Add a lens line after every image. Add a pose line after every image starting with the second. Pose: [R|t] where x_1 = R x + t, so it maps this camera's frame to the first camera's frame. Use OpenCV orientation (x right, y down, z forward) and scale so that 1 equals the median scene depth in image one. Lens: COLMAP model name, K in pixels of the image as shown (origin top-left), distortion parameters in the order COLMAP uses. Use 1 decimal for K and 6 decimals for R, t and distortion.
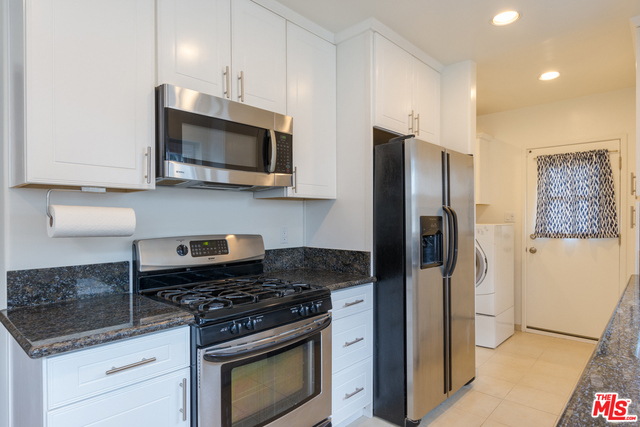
lens RADIAL K [[367.4, 0, 326.5], [0, 367.4, 222.6], [0, 0, 1]] dist [0.002945, -0.000040]
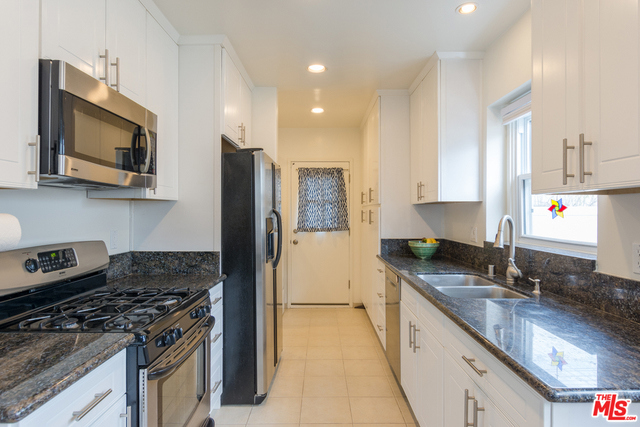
lens RADIAL K [[367.4, 0, 322.0], [0, 367.4, 212.7], [0, 0, 1]] dist [0.002945, -0.000040]
pose [[0.740725, 0.002587, 0.671804, -0.370124], [0.005963, 0.999928, -0.010425, -0.019718], [-0.671782, 0.011728, 0.740656, 0.010594]]
